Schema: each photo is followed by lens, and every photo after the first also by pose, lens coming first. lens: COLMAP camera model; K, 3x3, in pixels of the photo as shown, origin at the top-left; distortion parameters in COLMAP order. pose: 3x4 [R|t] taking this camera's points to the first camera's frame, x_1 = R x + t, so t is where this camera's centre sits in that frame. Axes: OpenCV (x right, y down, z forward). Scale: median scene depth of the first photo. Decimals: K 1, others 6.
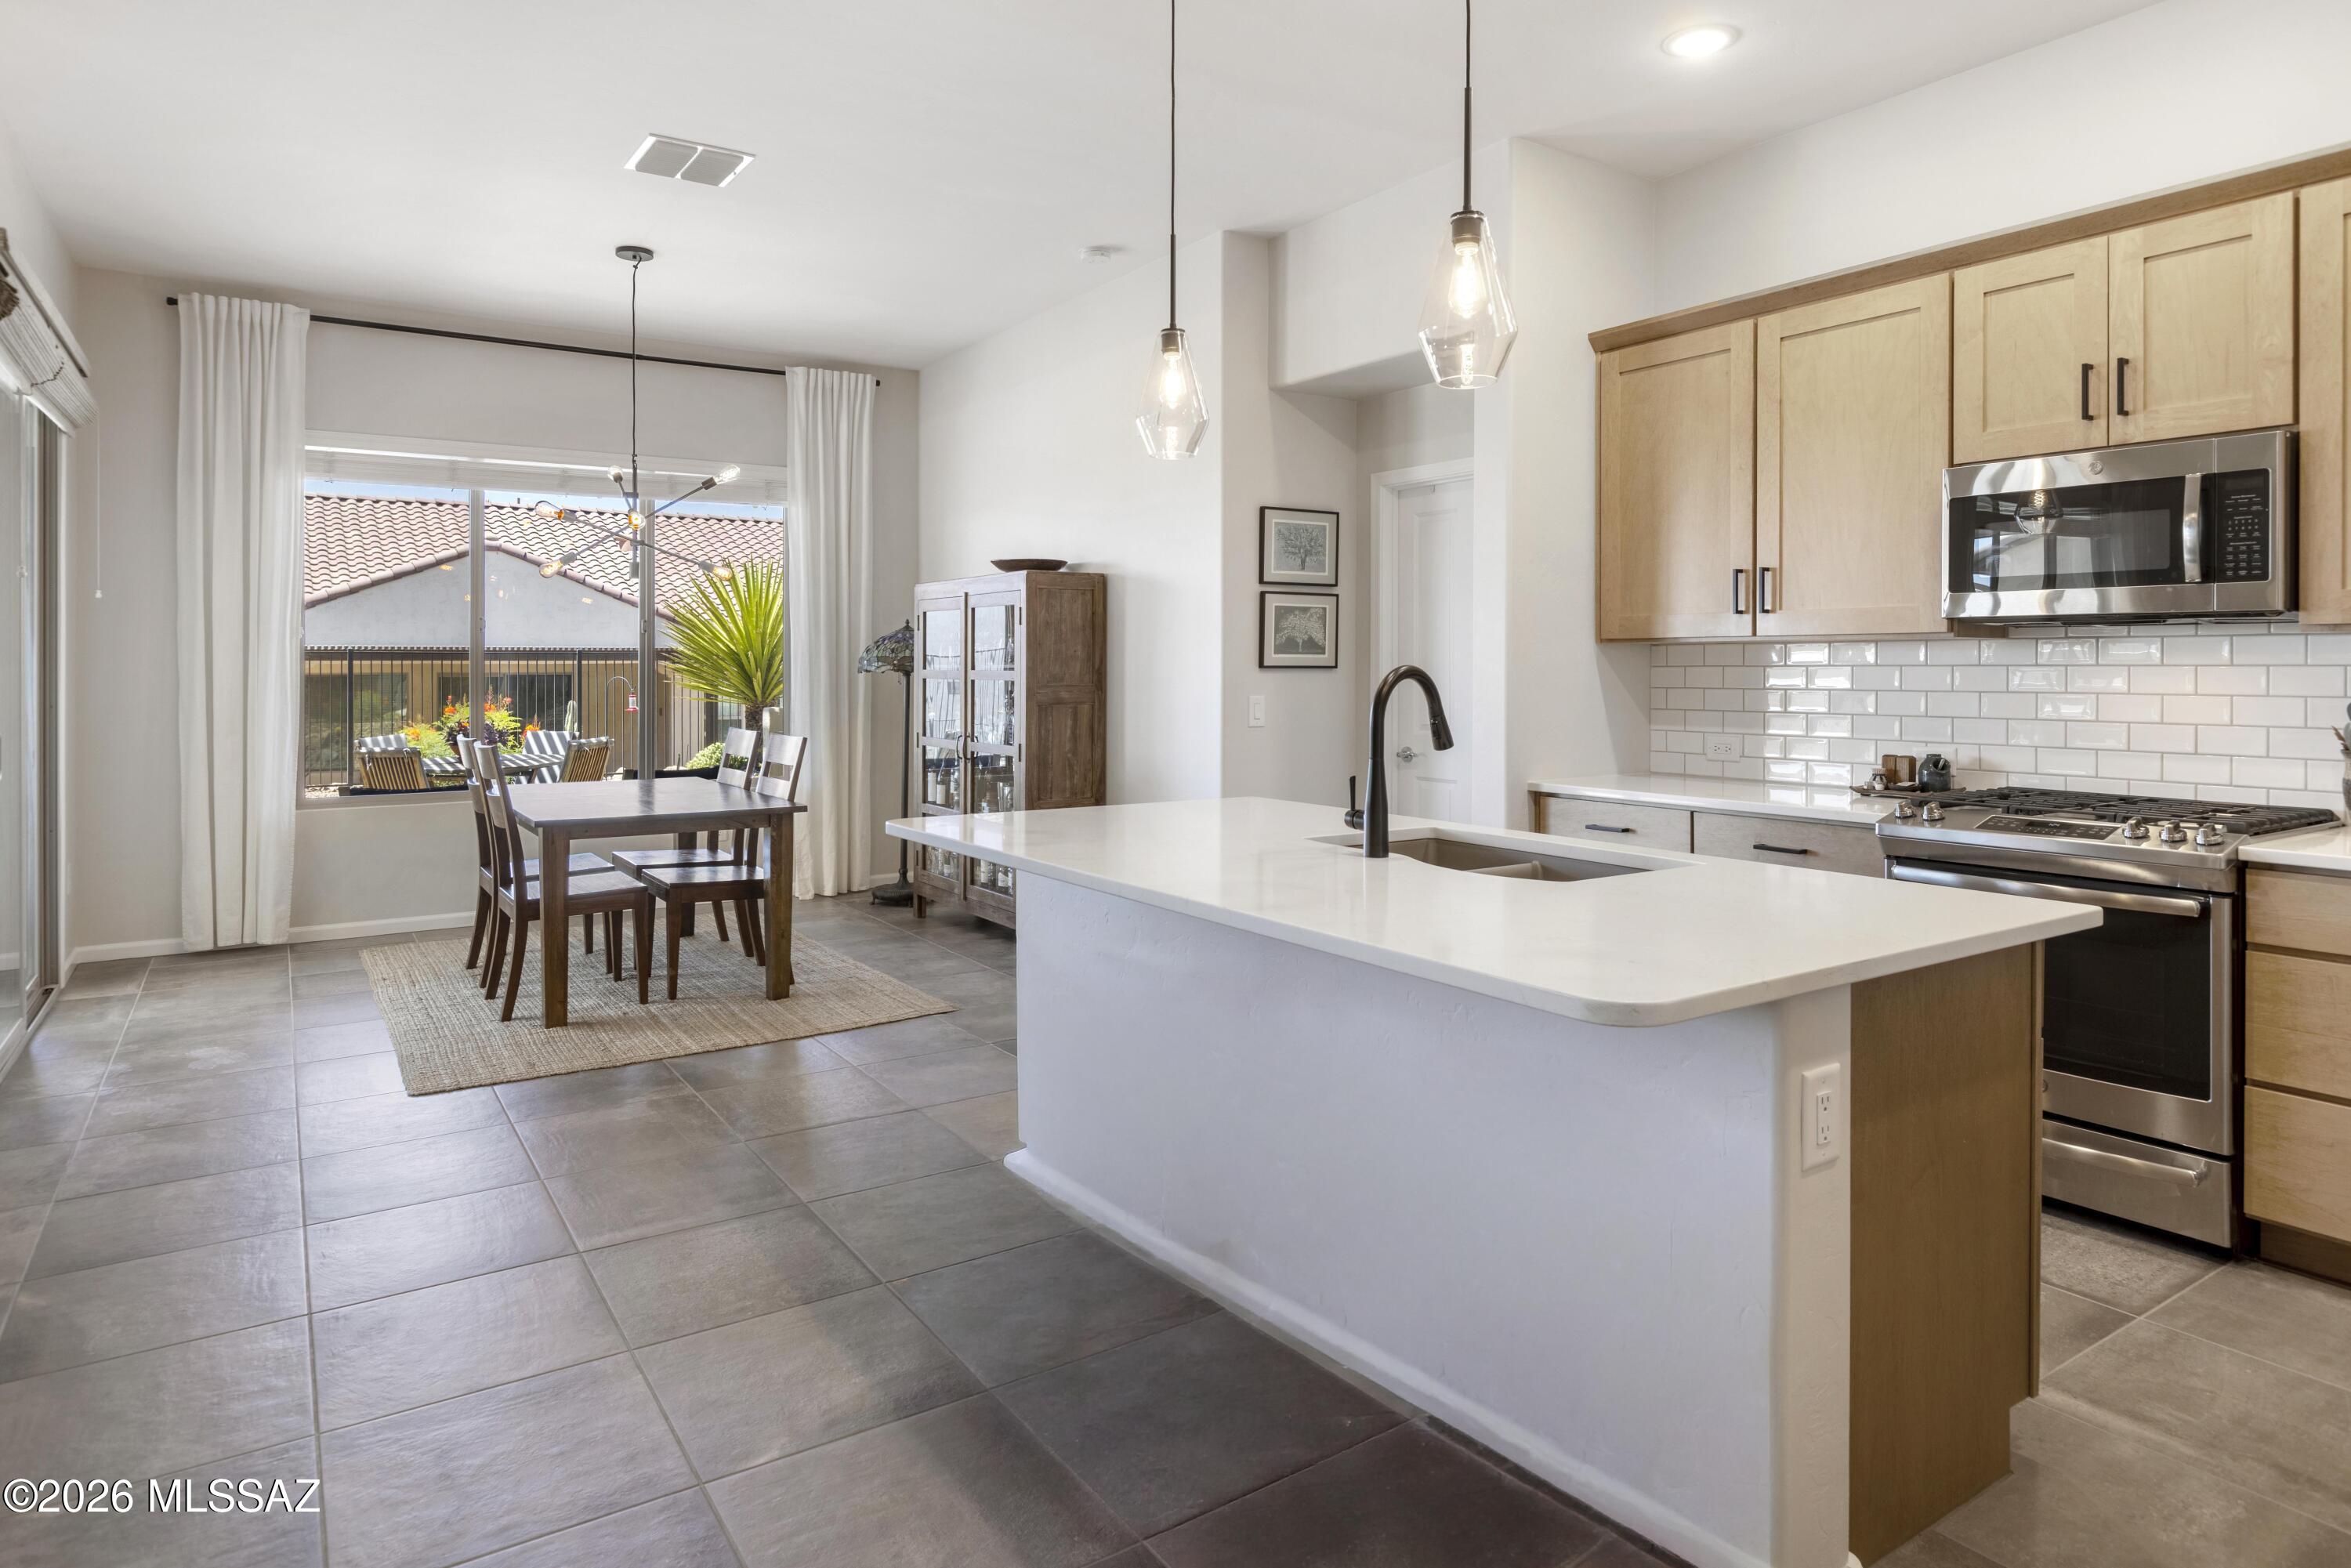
lens RADIAL K [[1356.4, 0, 1164.9], [0, 1356.4, 666.4], [0, 0, 1]] dist [-0.000371, 0.000555]
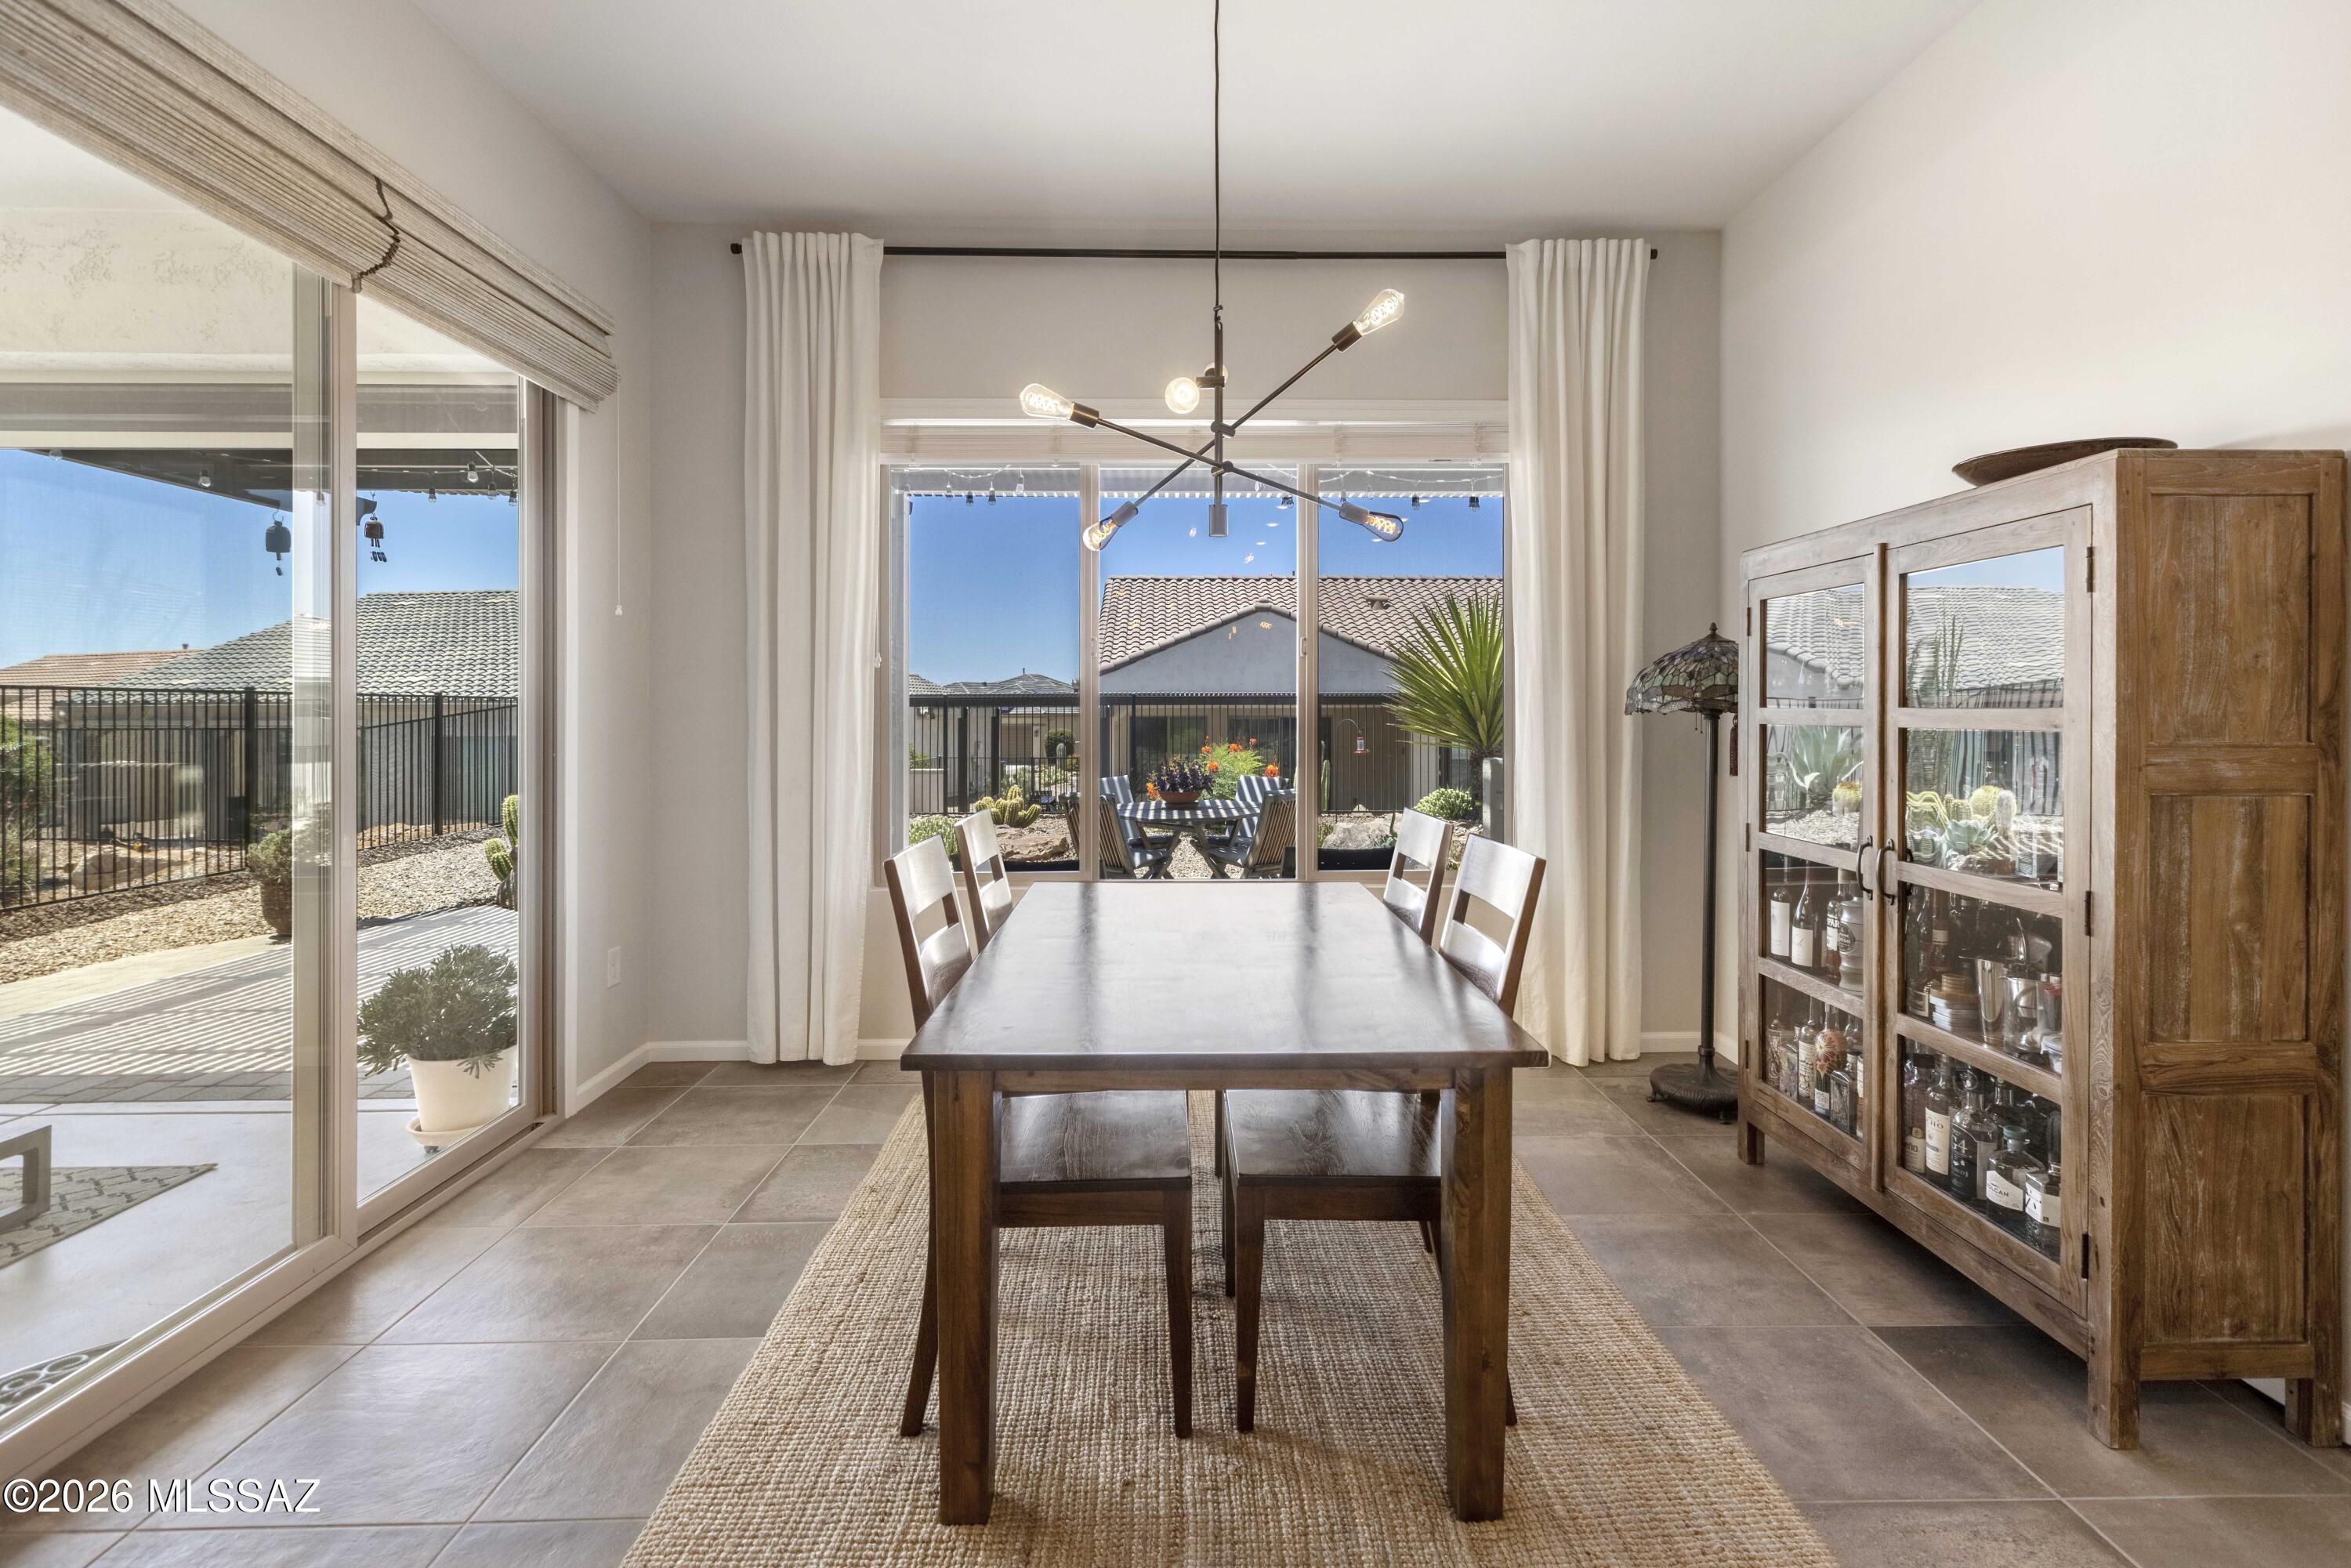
lens RADIAL K [[1100.9, 0, 1184.8], [0, 1100.9, 707.5], [0, 0, 1]] dist [0.000116, -0.000465]
pose [[0.844223, -0.001723, -0.535989, -0.155213], [-0.000245, 0.999993, -0.003602, 0.004447], [0.535992, 0.003172, 0.844217, 0.576804]]
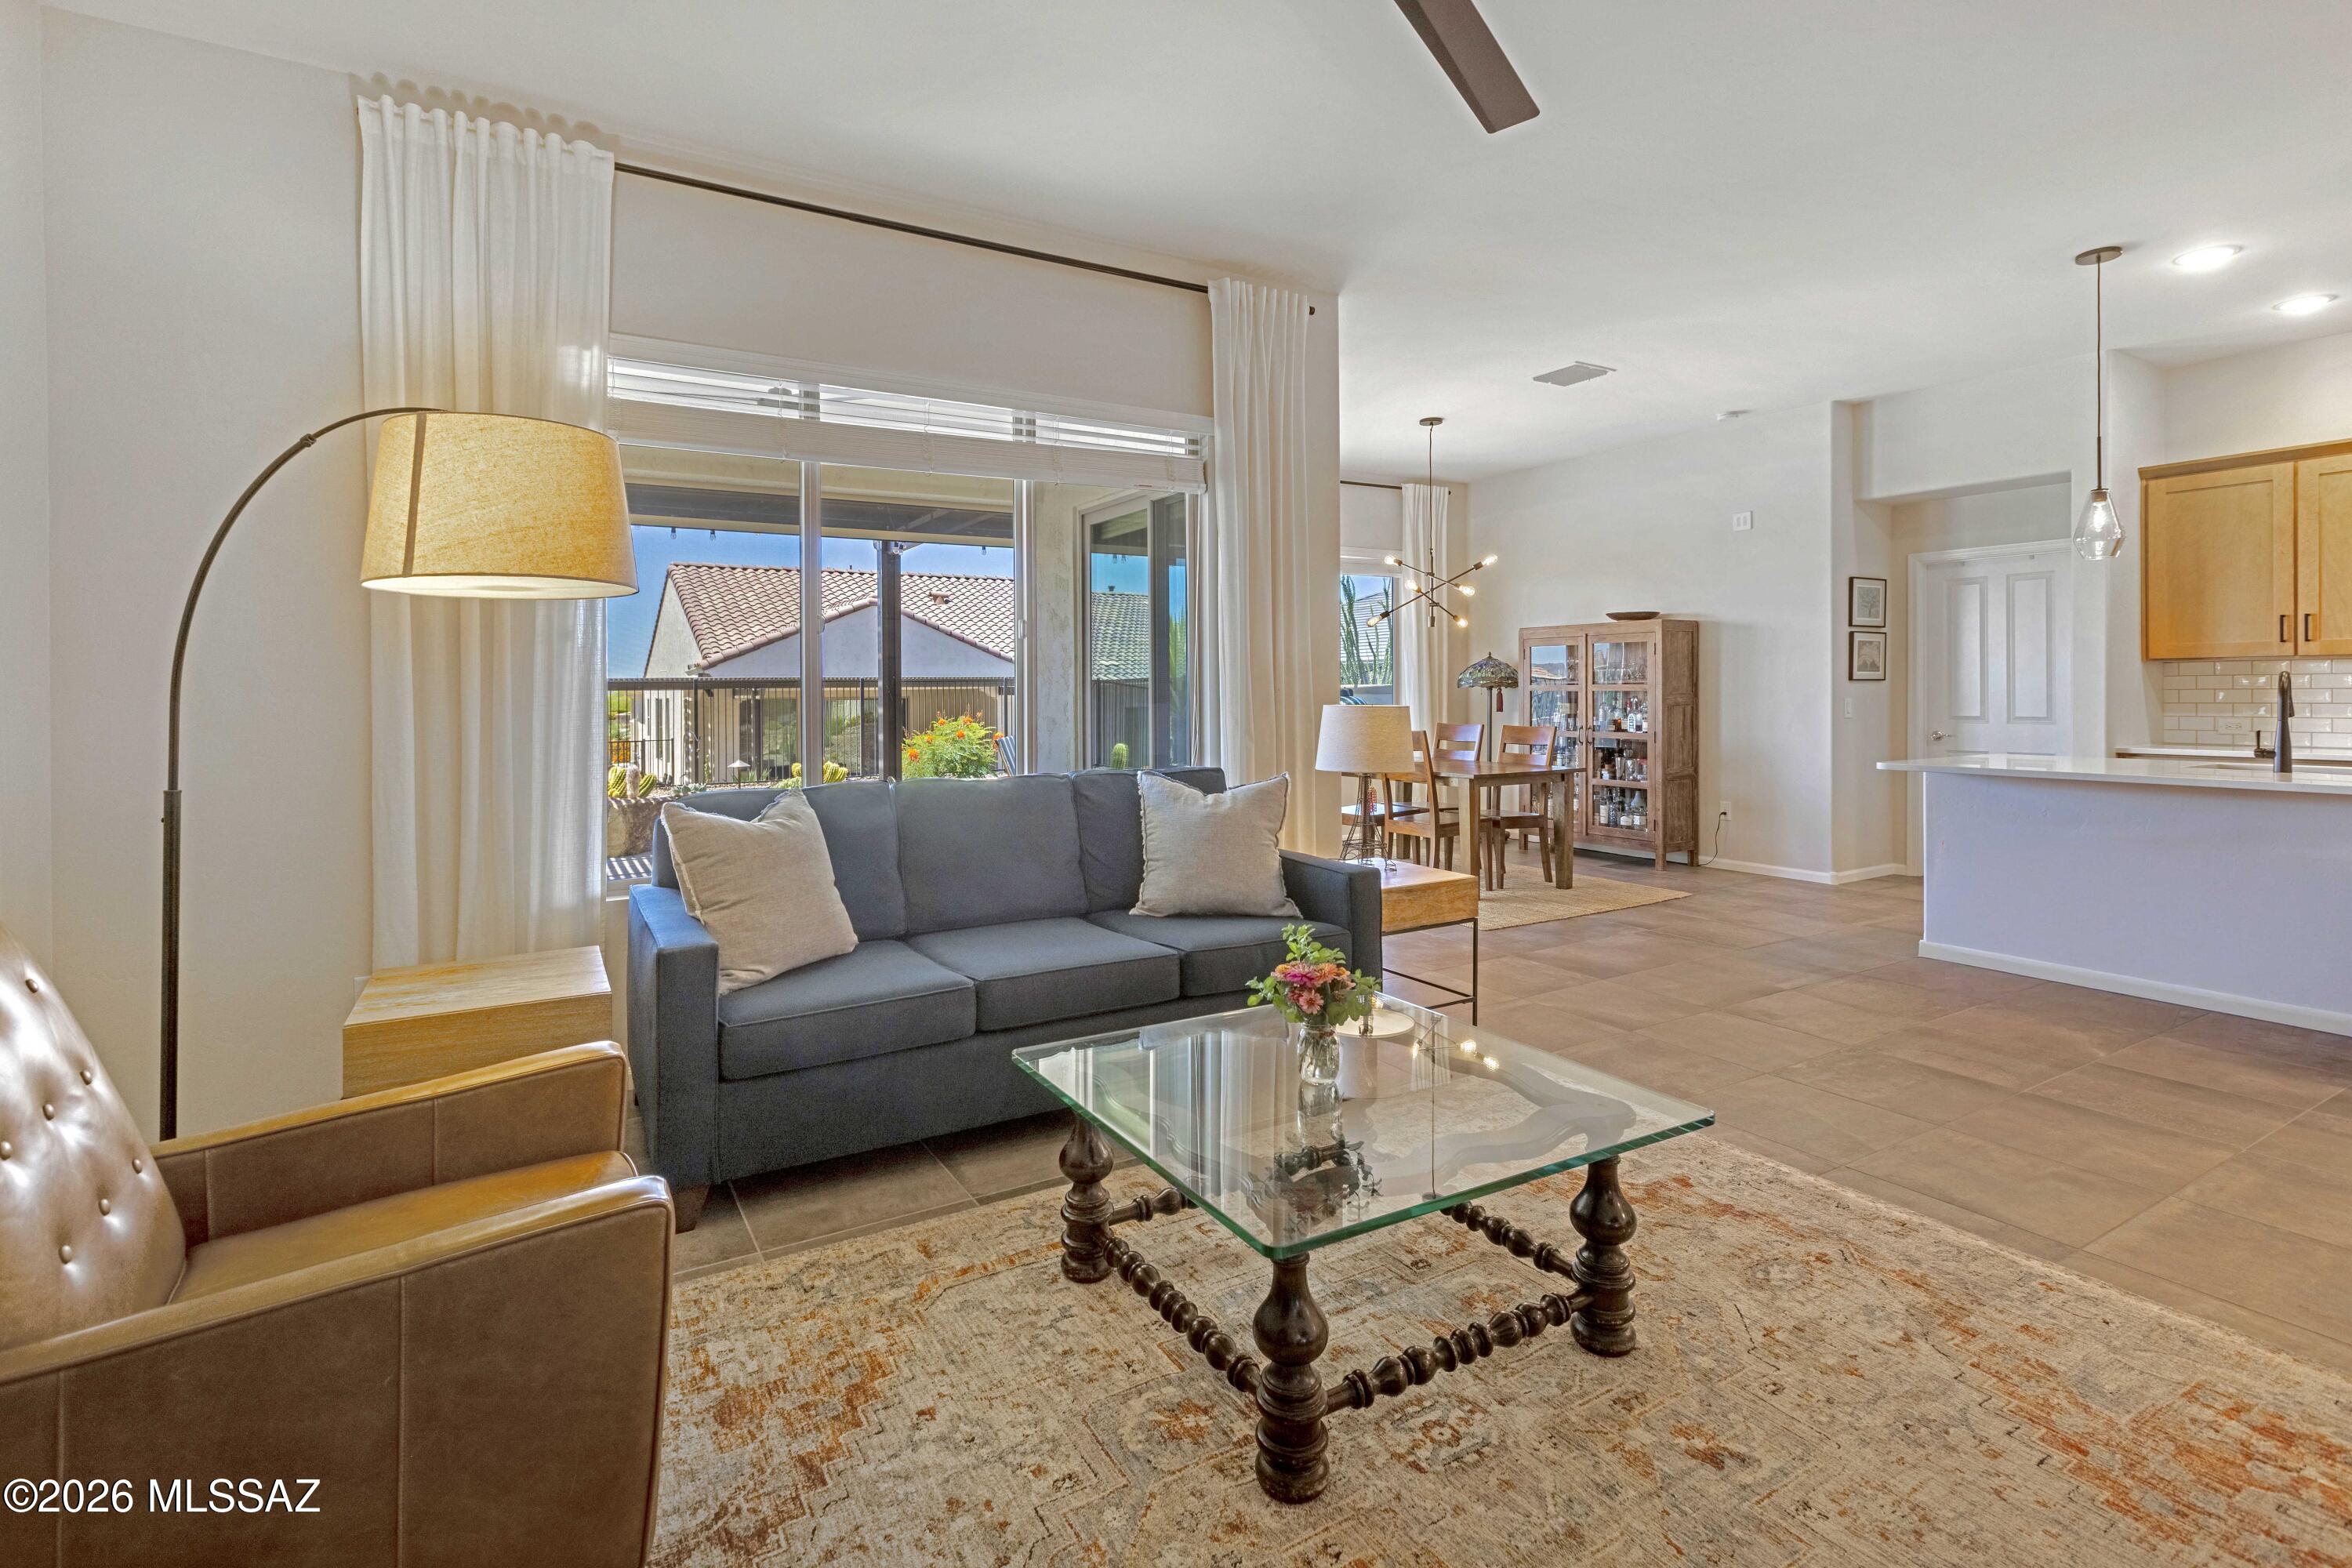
lens RADIAL K [[1108.6, 0, 1145.8], [0, 1108.6, 687.3], [0, 0, 1]] dist [0.000164, 0.000053]
pose [[0.998317, -0.005948, -0.057684, -0.602450], [0.005658, 0.999971, -0.005189, 0.010206], [0.057713, 0.004854, 0.998321, -0.288052]]
